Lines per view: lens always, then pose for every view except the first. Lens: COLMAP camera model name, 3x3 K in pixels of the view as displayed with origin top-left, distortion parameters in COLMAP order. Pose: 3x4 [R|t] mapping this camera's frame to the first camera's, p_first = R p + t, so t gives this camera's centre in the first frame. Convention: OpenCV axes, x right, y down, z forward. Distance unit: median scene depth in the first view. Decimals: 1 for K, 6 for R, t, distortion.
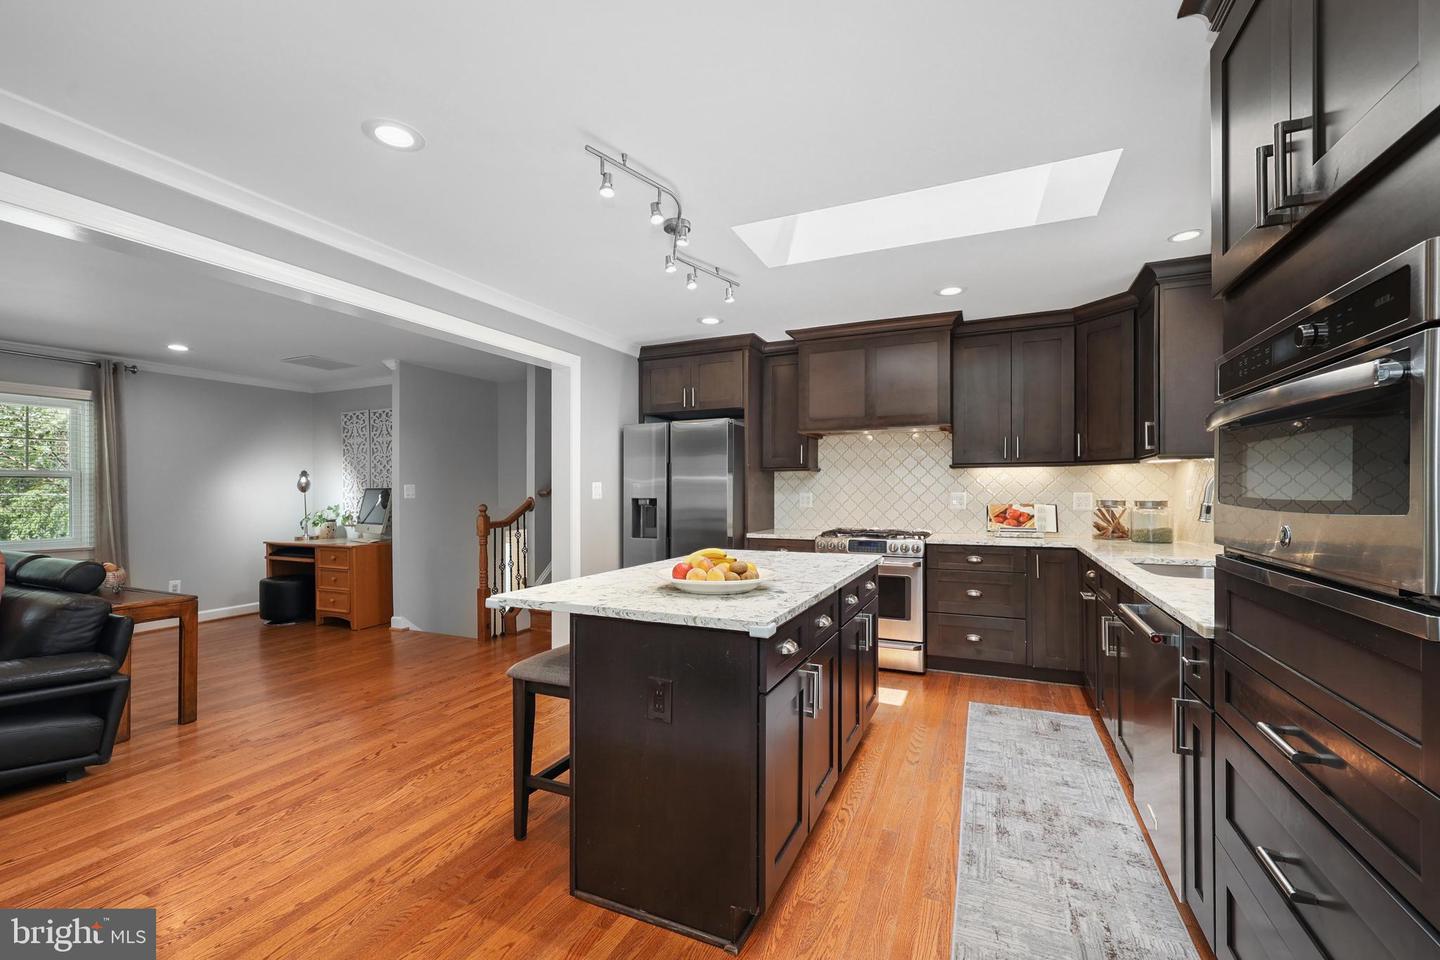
lens RADIAL K [[594.2, 0, 725.9], [0, 594.2, 488.6], [0, 0, 1]] dist [-0.001851, -0.000320]
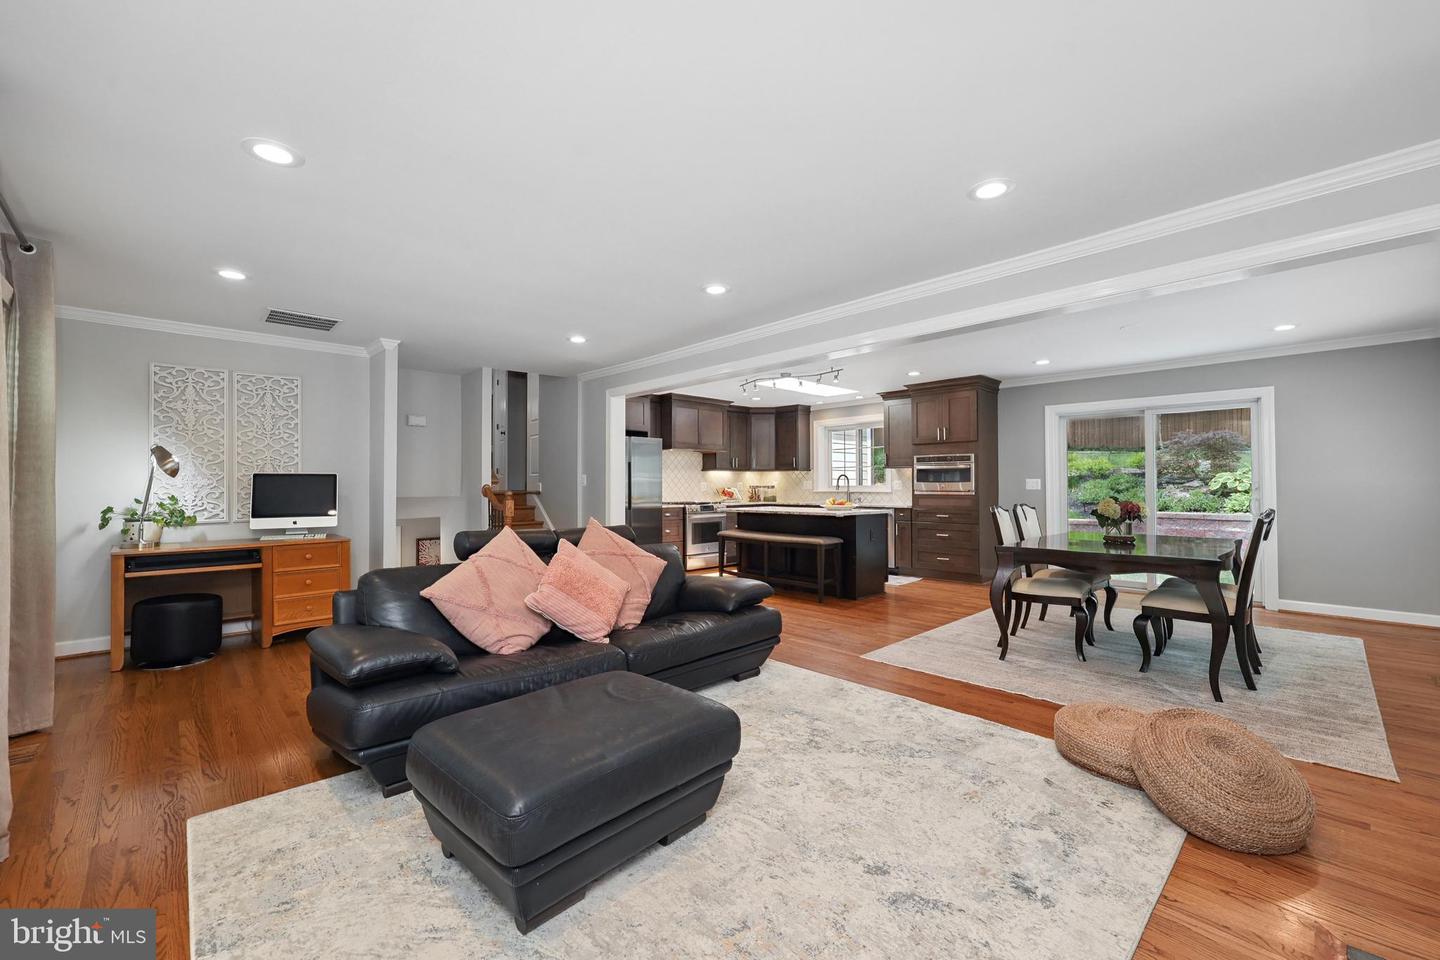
lens RADIAL K [[578.6, 0, 720.0], [0, 578.6, 480.0], [0, 0, 1]] dist [-0.000895, 0.000007]
pose [[0.367025, 0.012397, 0.930128, -1.550112], [0.001568, 0.999902, -0.013946, 0.026974], [-0.930210, 0.006577, 0.366969, 0.226559]]
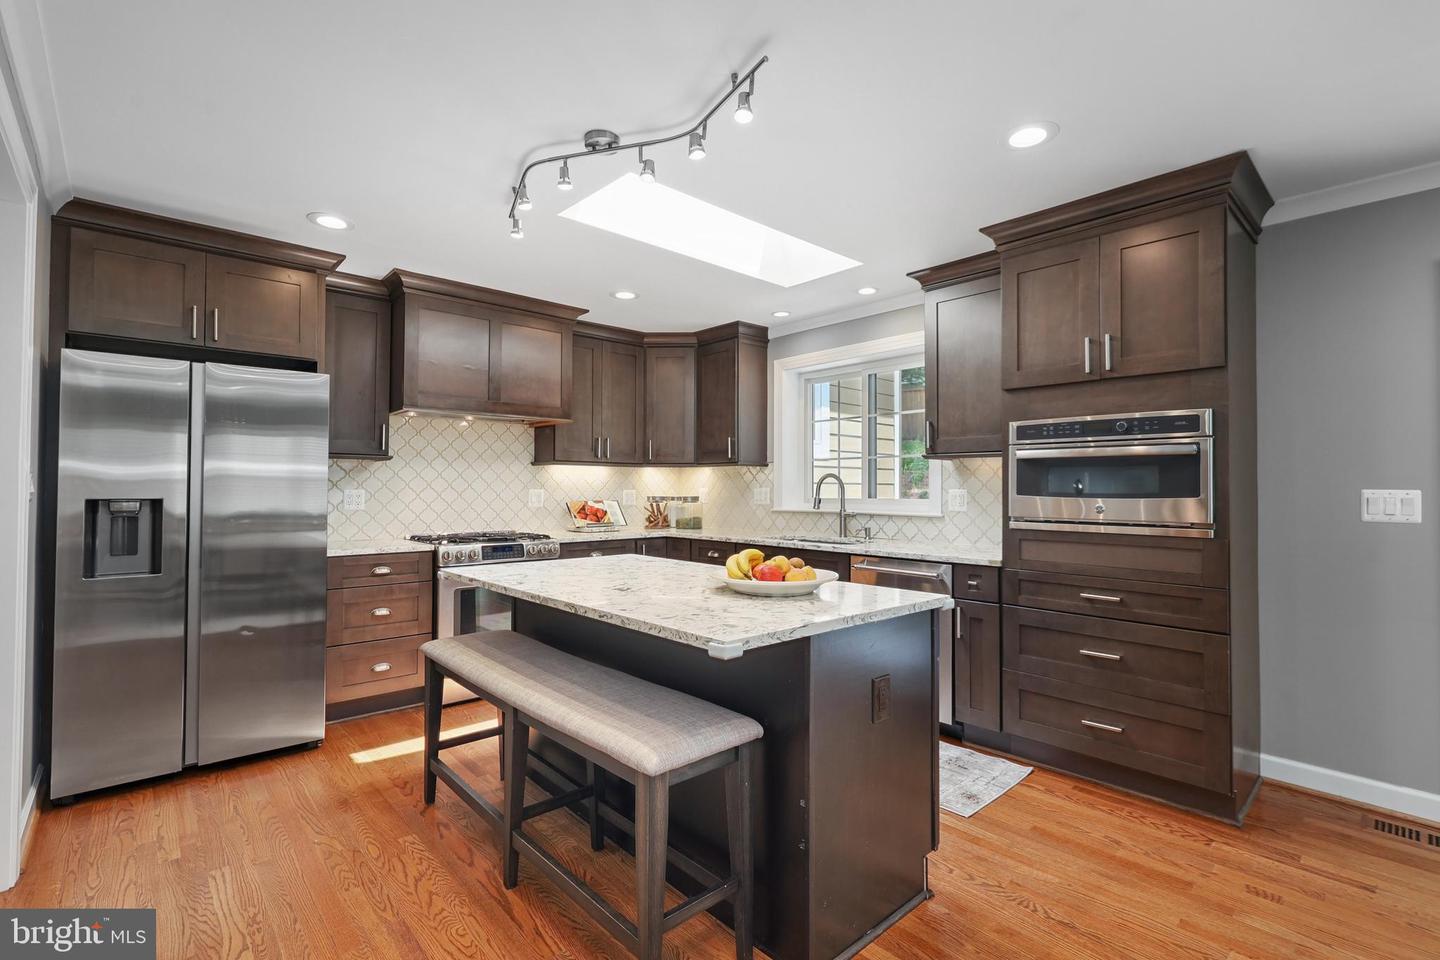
lens RADIAL K [[655.0, 0, 720.0], [0, 655.0, 480.0], [0, 0, 1]] dist [-0.000320, 0.000868]
pose [[0.389341, 0.018536, 0.920907, -0.505033], [-0.005650, 0.999827, -0.017736, 0.008420], [-0.921076, 0.001702, 0.389378, 0.333061]]
